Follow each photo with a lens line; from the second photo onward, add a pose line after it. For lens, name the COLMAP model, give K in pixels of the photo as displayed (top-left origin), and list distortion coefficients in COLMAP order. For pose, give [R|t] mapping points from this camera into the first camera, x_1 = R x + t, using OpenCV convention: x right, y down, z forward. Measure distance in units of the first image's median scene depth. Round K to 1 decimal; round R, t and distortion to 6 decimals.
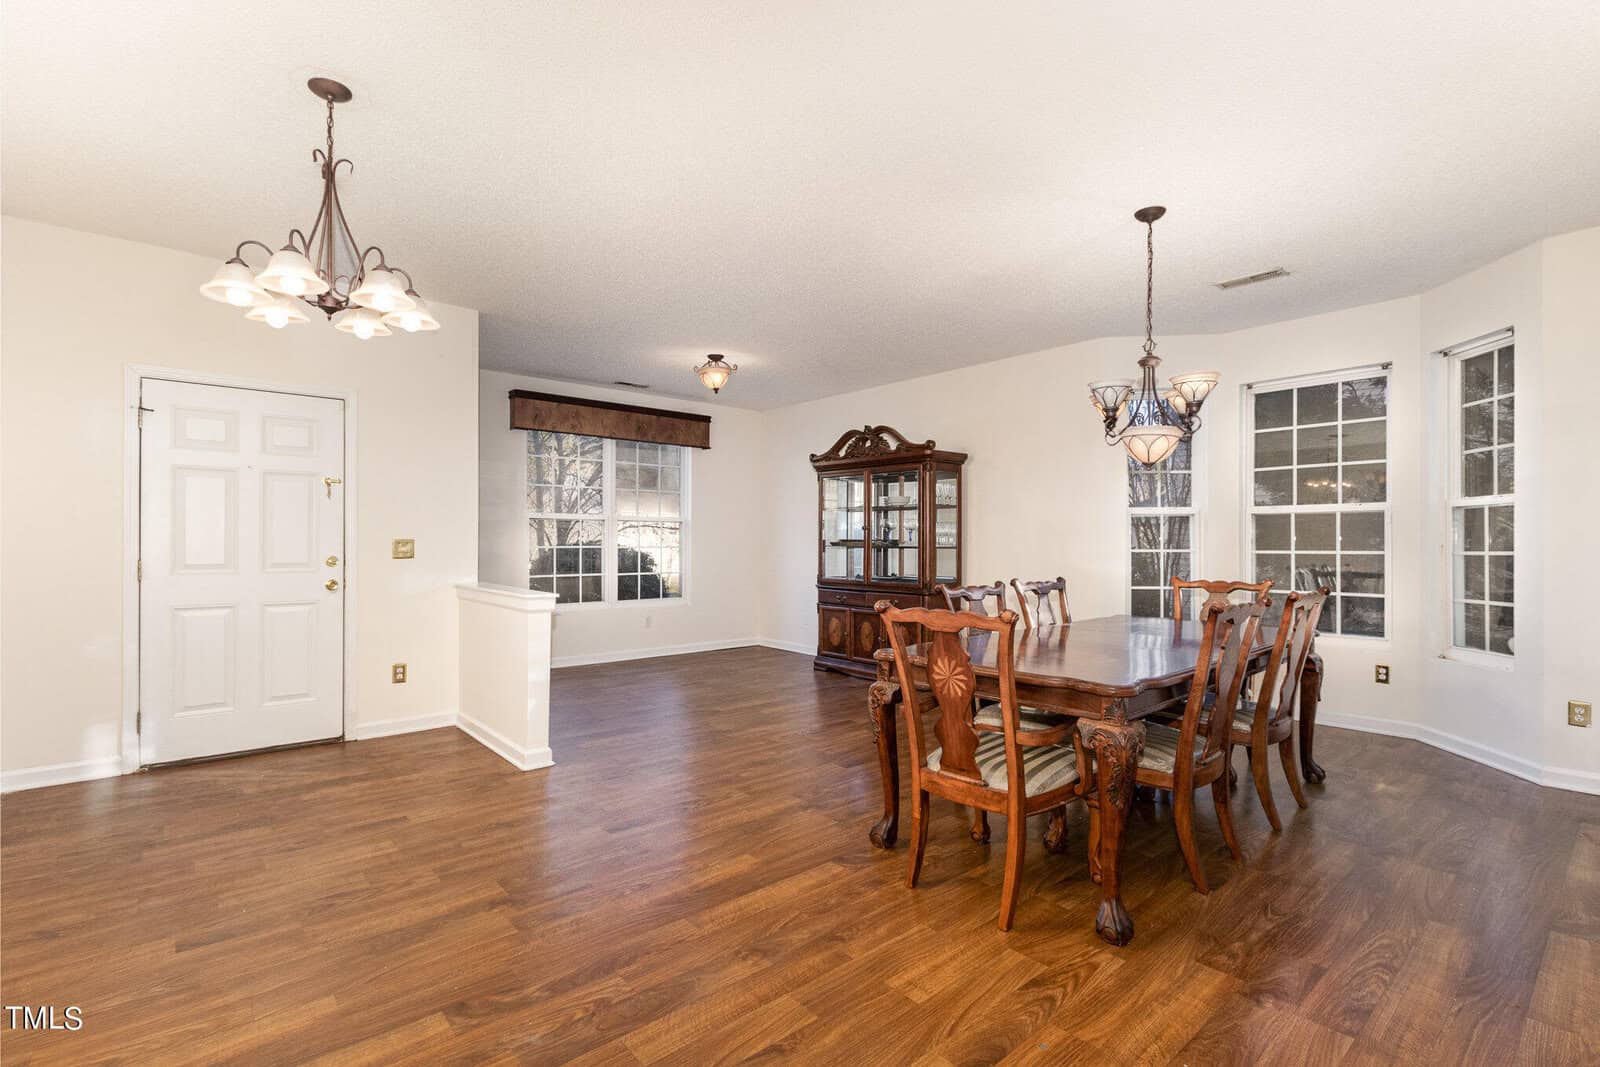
lens RADIAL K [[733.9, 0, 801.2], [0, 733.9, 541.9], [0, 0, 1]] dist [0.000422, 0.000228]
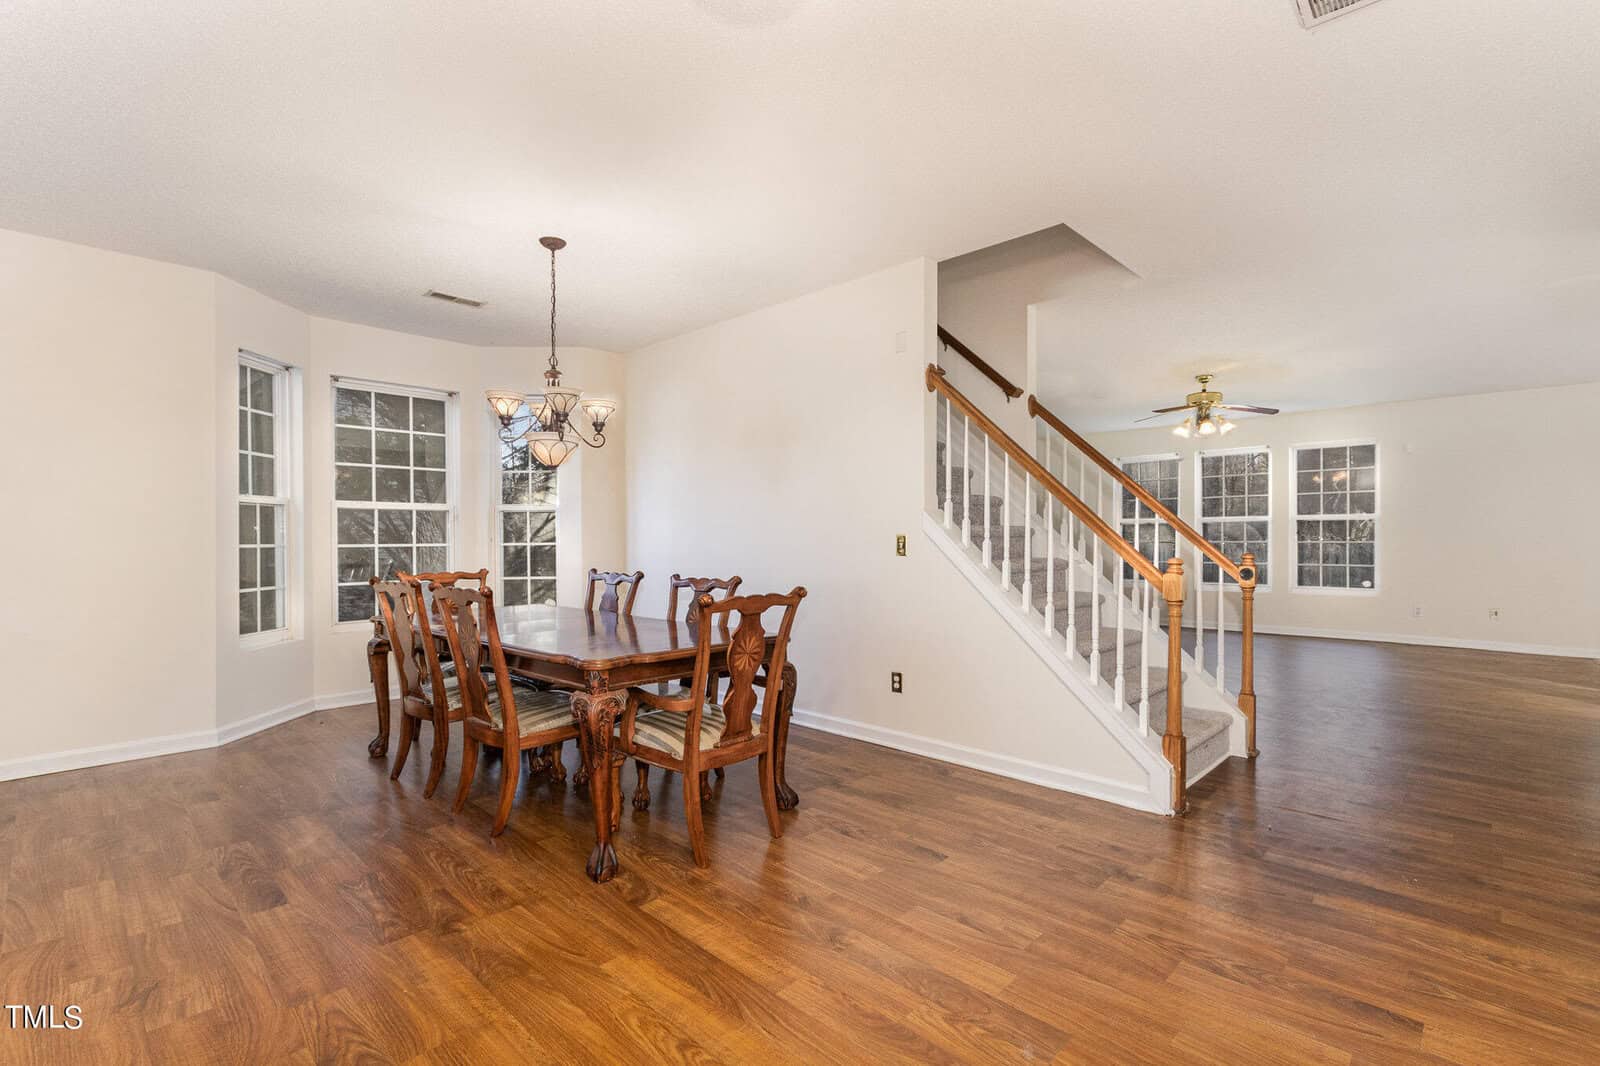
lens RADIAL K [[733.9, 0, 801.2], [0, 733.9, 541.4], [0, 0, 1]] dist [0.000422, 0.000228]
pose [[-0.094727, -0.006765, 0.995480, -0.837655], [-0.001951, 0.999976, 0.006610, 0.000234], [-0.995501, -0.001317, -0.094738, 0.899068]]
